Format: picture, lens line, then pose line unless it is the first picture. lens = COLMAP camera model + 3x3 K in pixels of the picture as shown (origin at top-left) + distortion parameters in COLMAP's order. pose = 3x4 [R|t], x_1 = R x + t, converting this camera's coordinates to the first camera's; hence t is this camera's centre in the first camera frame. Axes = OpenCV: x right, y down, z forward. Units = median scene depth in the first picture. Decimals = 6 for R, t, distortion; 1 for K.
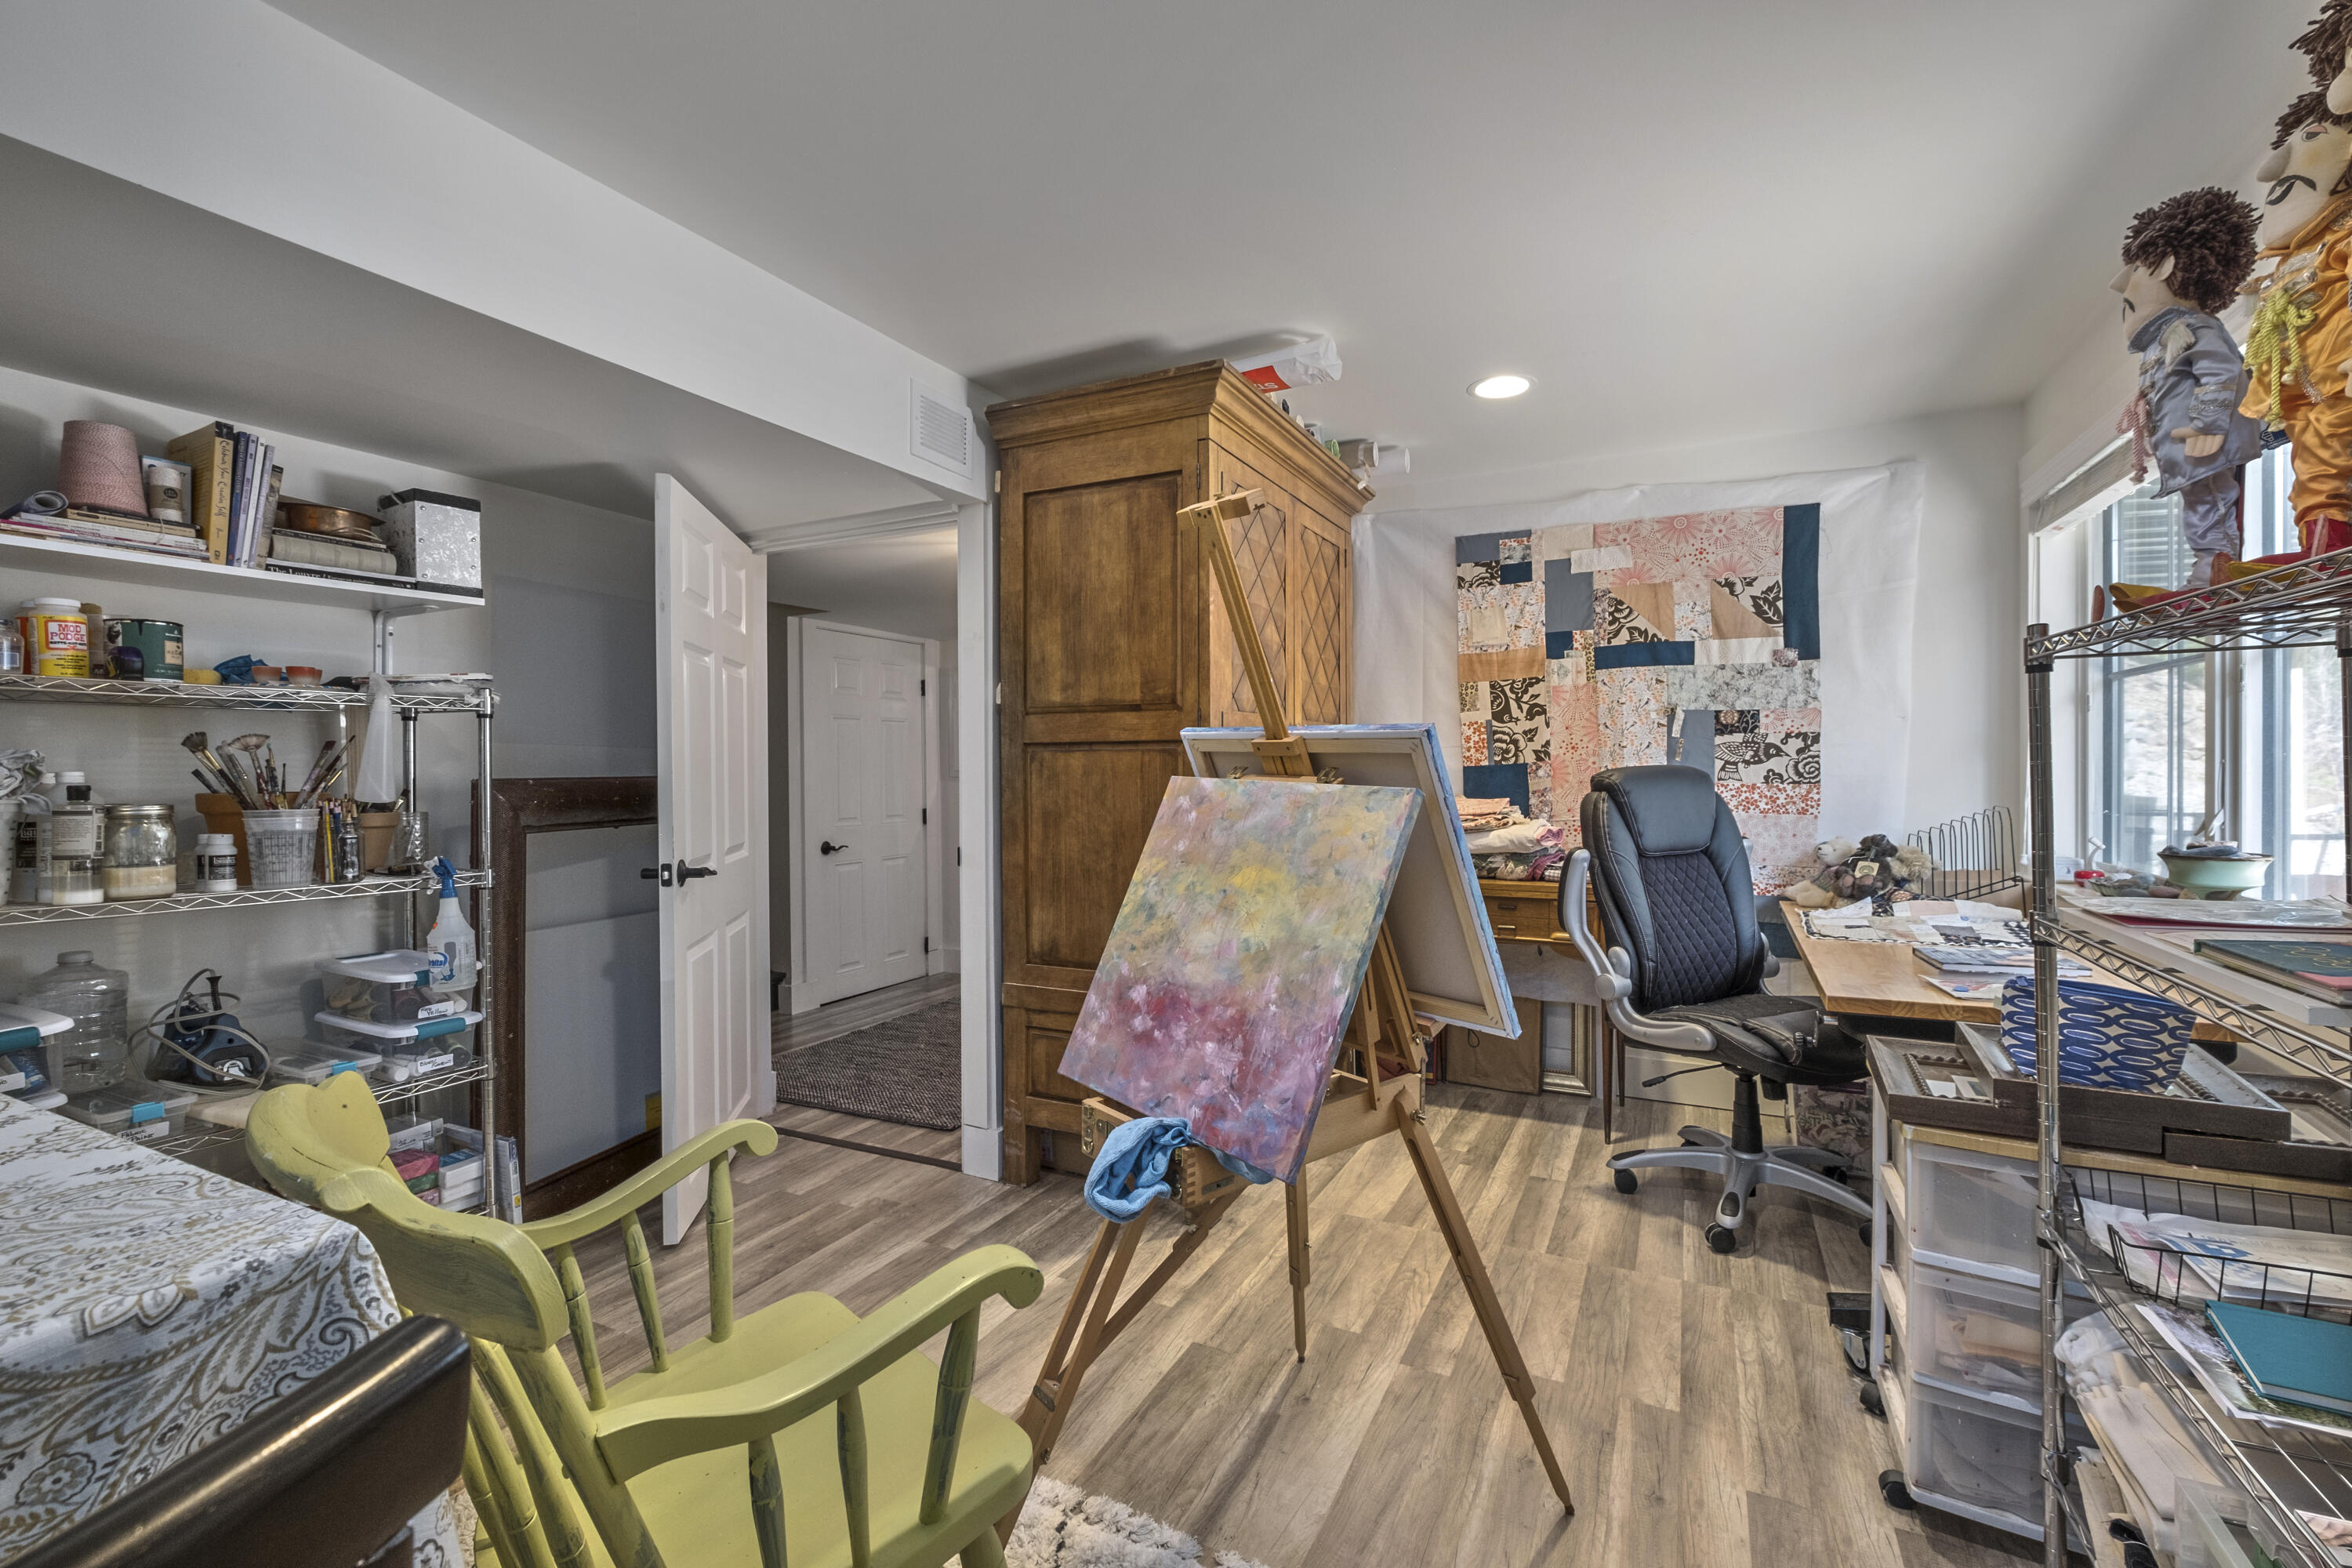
lens RADIAL K [[1027.4, 0, 1173.7], [0, 1027.4, 780.4], [0, 0, 1]] dist [-0.005708, 0.000028]
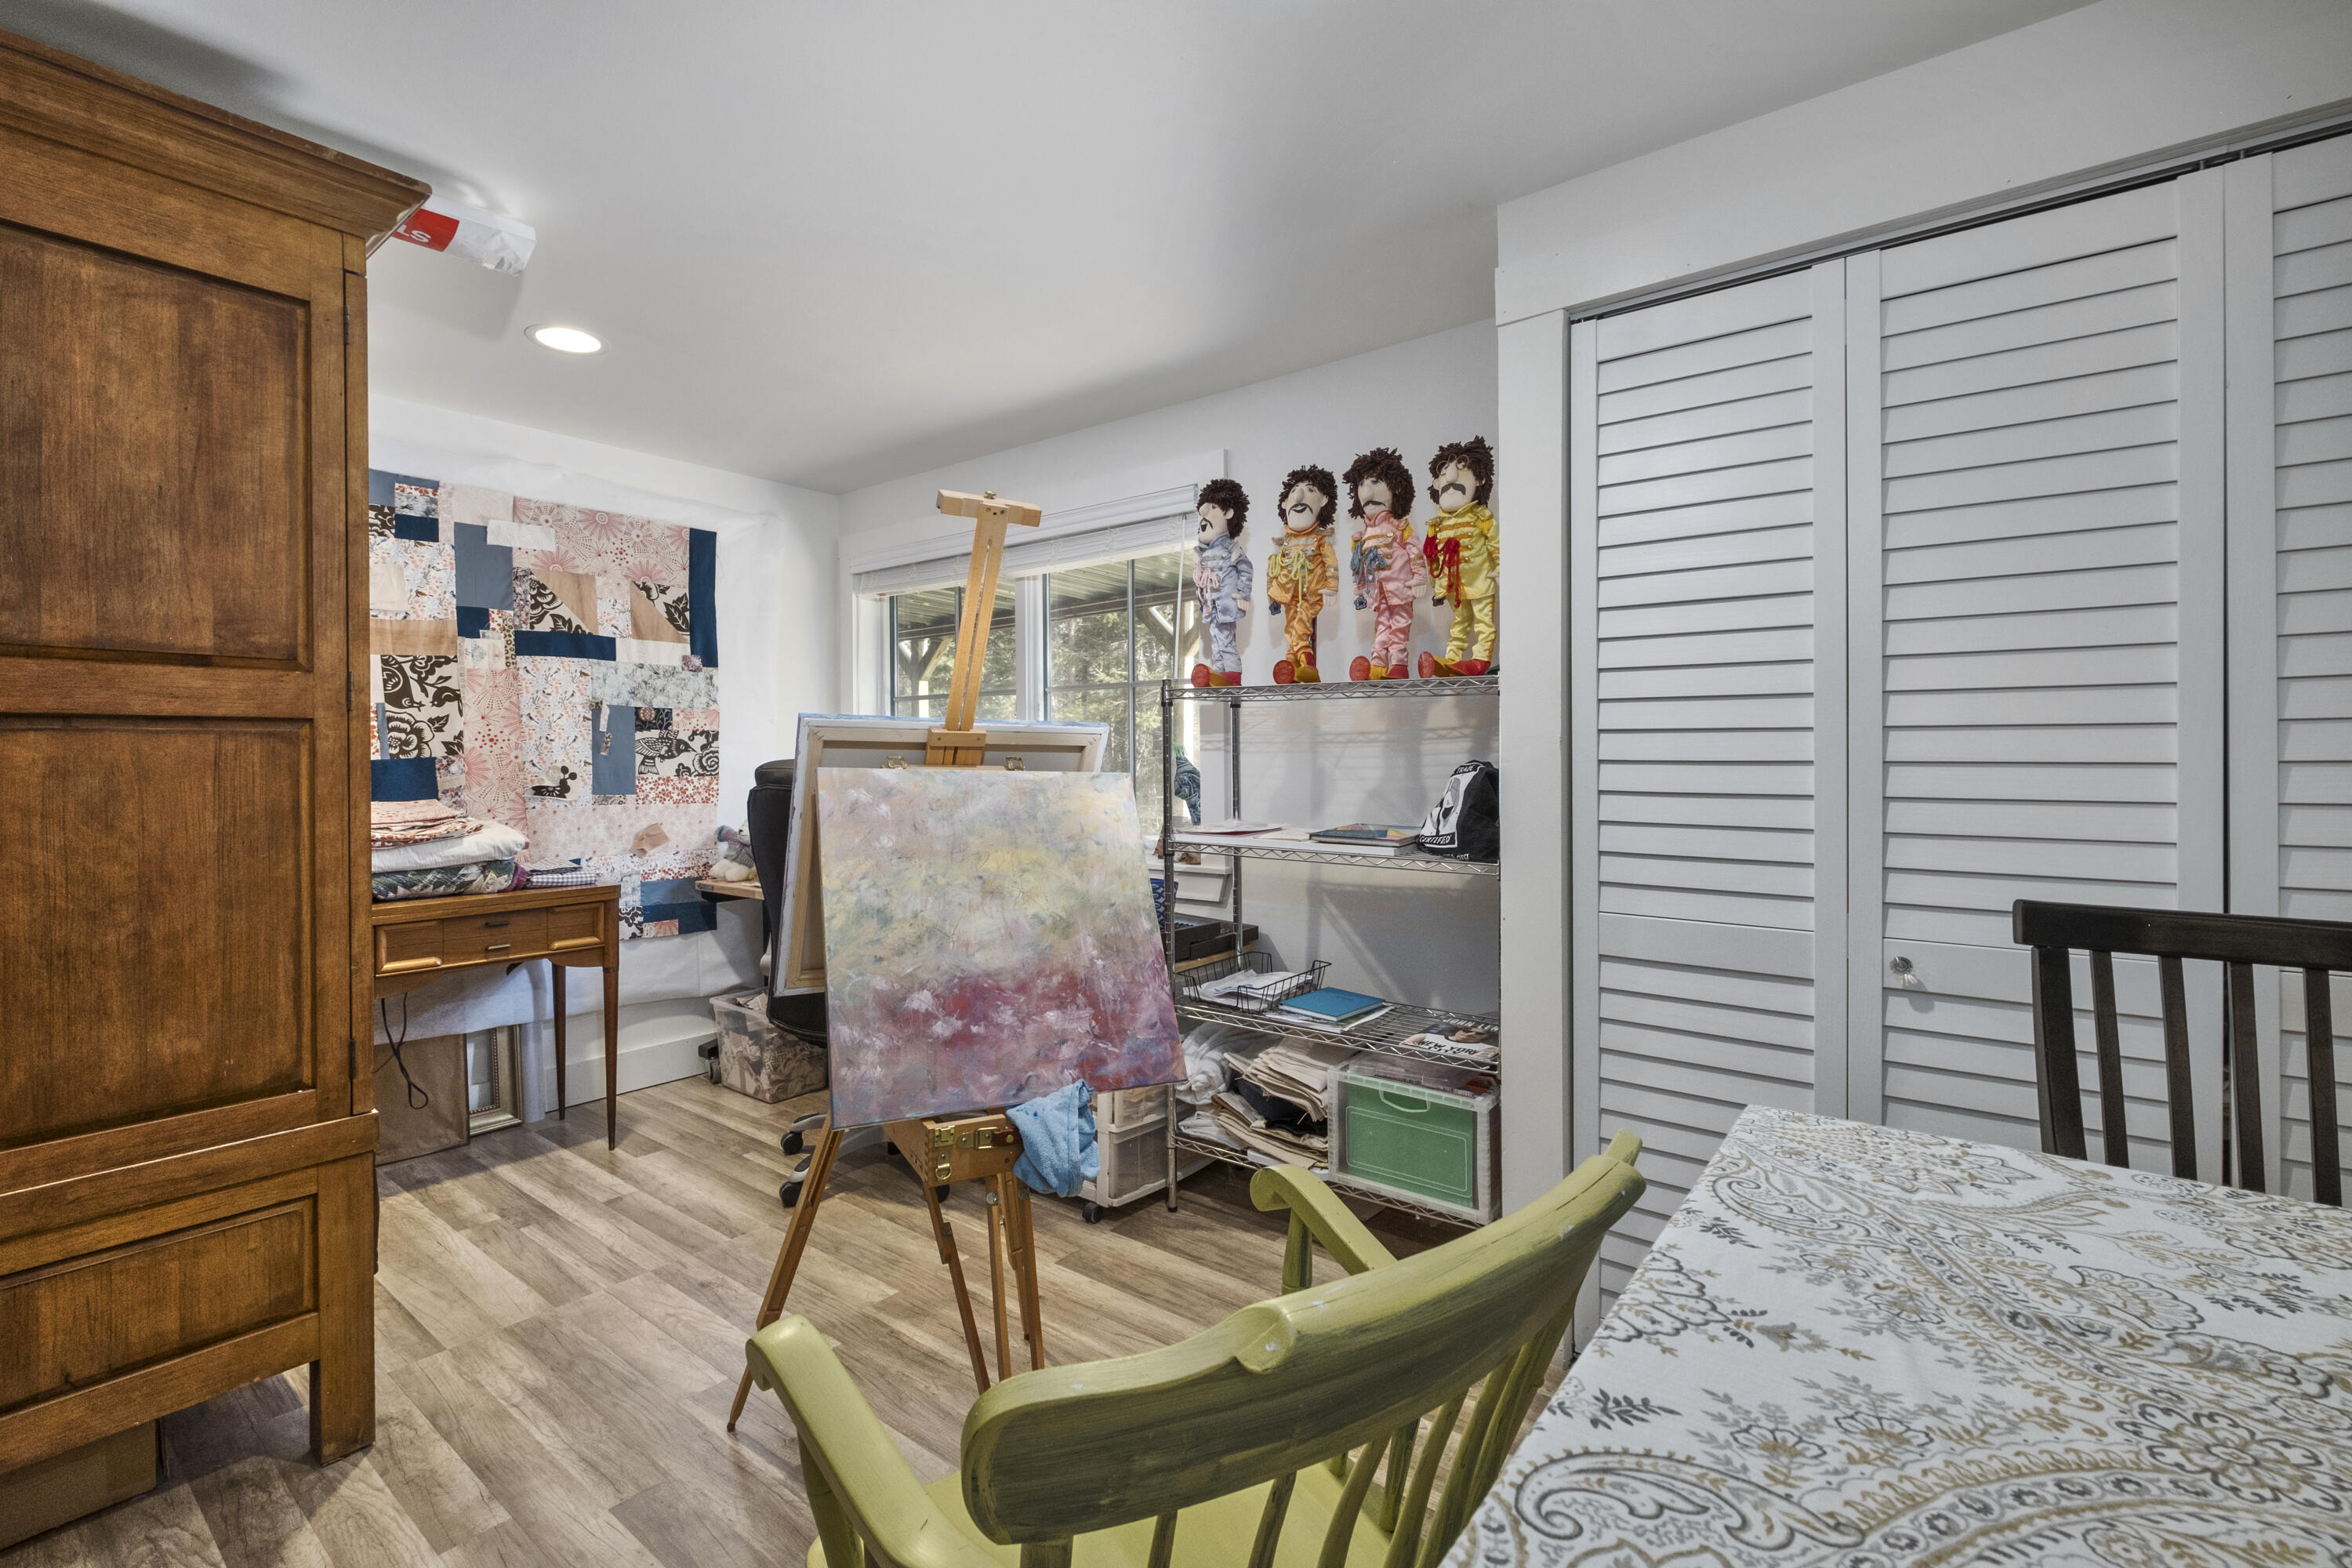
lens RADIAL K [[1036.6, 0, 1174.9], [0, 1036.6, 762.6], [0, 0, 1]] dist [-0.002927, 0.000425]
pose [[0.195601, -0.002307, 0.980681, -0.400442], [0.017148, 0.999852, -0.001068, -0.001250], [-0.980534, 0.017026, 0.195612, 0.260662]]
